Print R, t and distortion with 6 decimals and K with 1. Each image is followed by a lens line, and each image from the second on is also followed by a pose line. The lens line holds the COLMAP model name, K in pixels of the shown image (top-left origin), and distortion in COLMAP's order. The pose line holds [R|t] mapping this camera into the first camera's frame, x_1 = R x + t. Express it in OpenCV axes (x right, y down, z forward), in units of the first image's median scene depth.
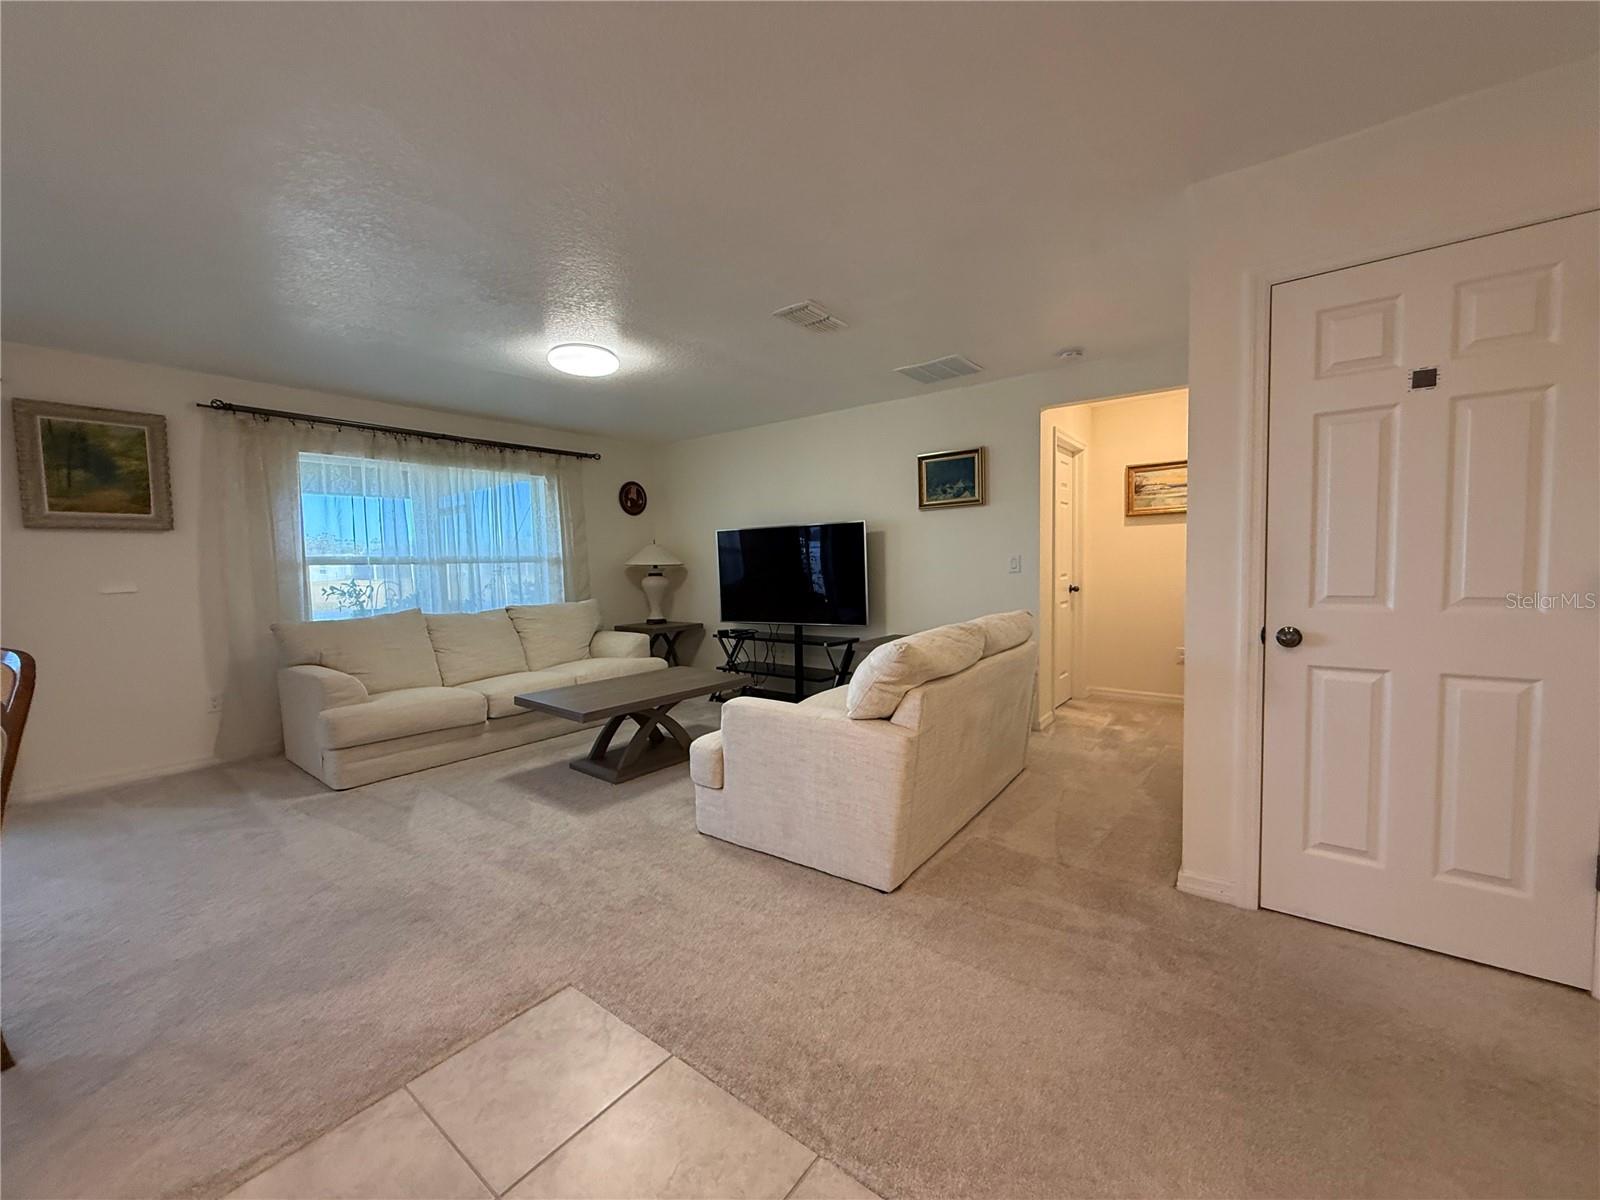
lens RADIAL K [[634.9, 0, 803.3], [0, 634.9, 602.4], [0, 0, 1]] dist [-0.001228, -0.000108]
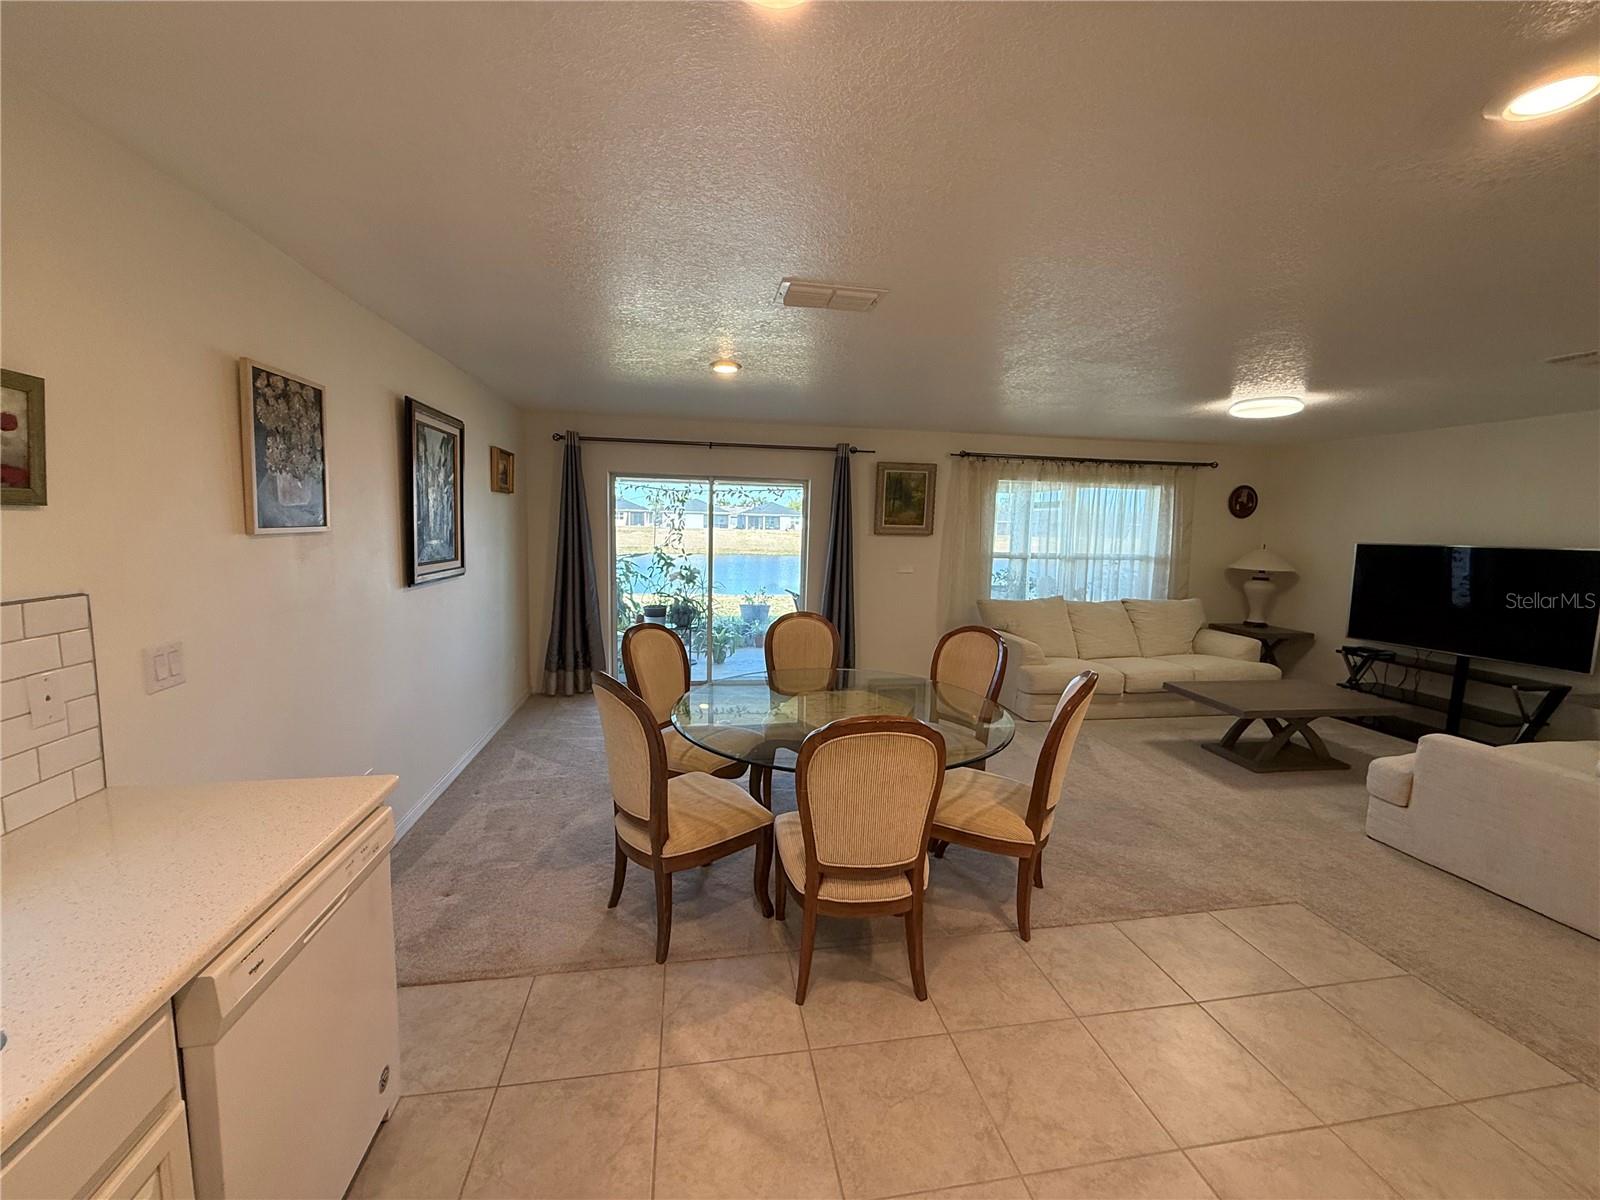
lens RADIAL K [[634.9, 0, 797.4], [0, 634.9, 600.9], [0, 0, 1]] dist [-0.001228, -0.000108]
pose [[0.730066, 0.118550, -0.673016, -0.115399], [-0.080436, 0.992899, 0.087642, -0.050136], [0.678627, -0.009849, 0.734417, -0.329693]]
